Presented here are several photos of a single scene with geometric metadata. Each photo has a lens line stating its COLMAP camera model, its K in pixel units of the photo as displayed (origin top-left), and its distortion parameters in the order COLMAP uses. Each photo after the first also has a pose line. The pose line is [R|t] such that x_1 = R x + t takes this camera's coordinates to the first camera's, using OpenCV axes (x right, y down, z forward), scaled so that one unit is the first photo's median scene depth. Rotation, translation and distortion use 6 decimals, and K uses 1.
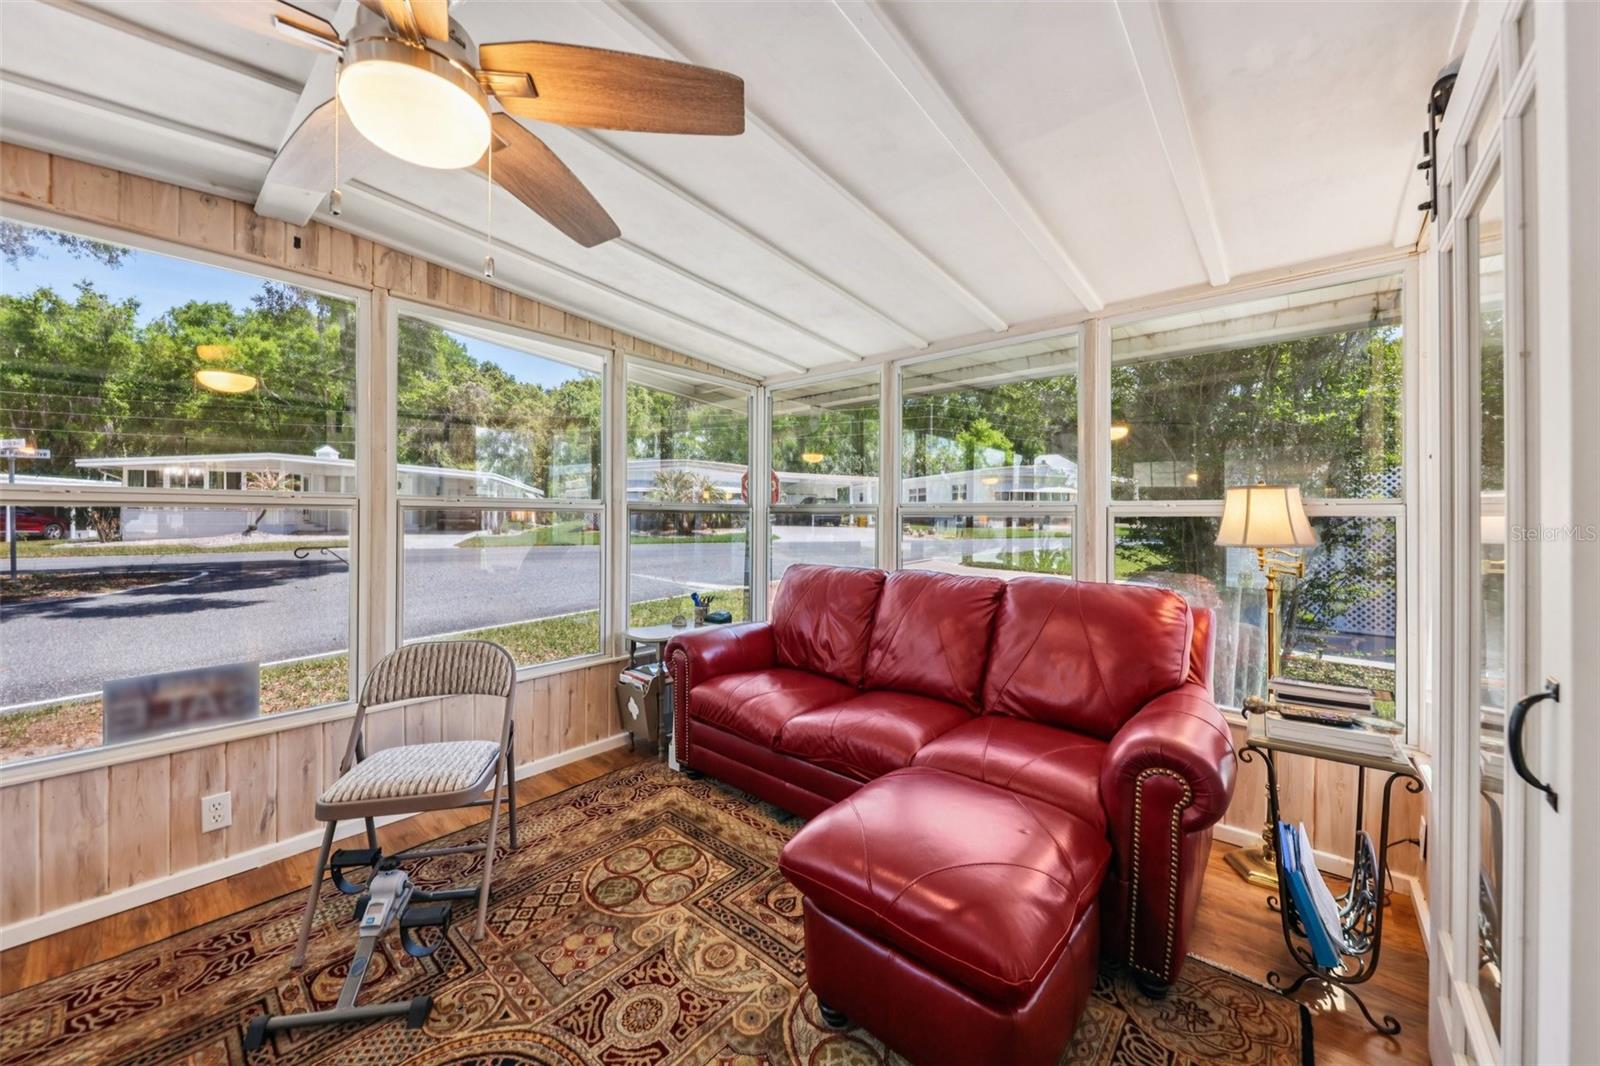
lens RADIAL K [[583.5, 0, 799.5], [0, 583.5, 515.3], [0, 0, 1]] dist [0.014562, -0.005841]
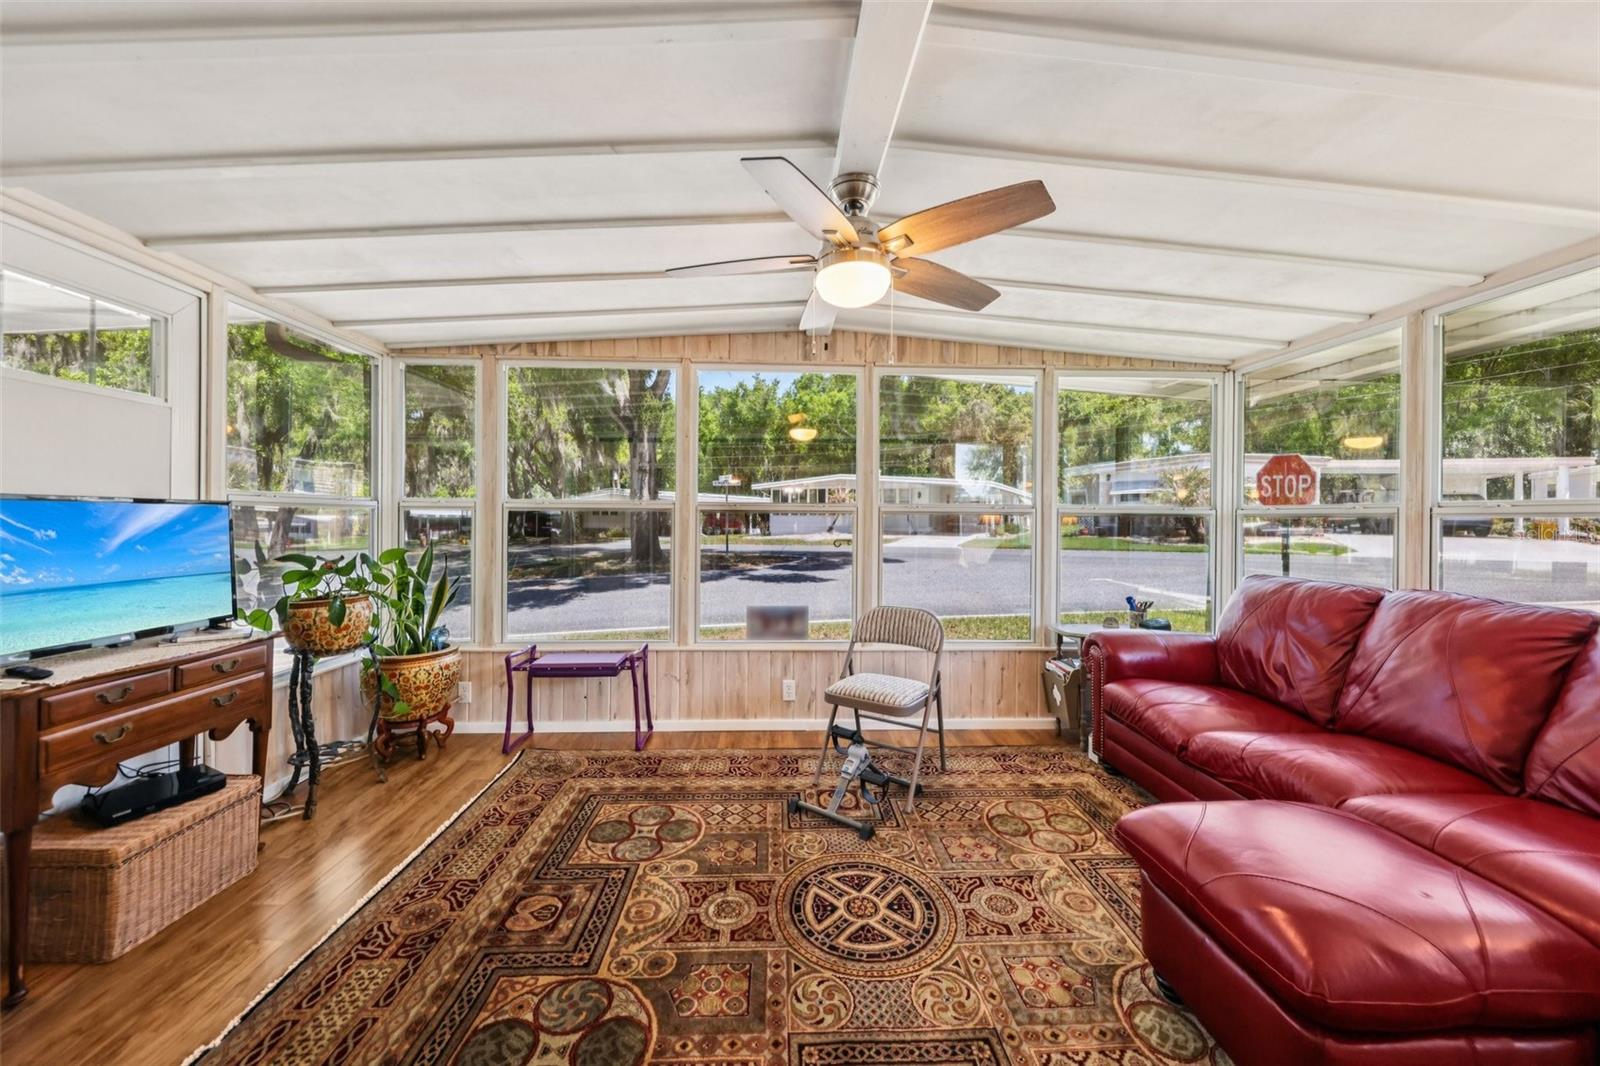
lens RADIAL K [[583.5, 0, 799.5], [0, 583.5, 515.3], [0, 0, 1]] dist [0.014562, -0.005841]
pose [[0.689547, -0.004310, -0.724228, 0.198909], [-0.001250, 0.999974, -0.007141, 0.003505], [0.724240, 0.005829, 0.689523, -0.116069]]
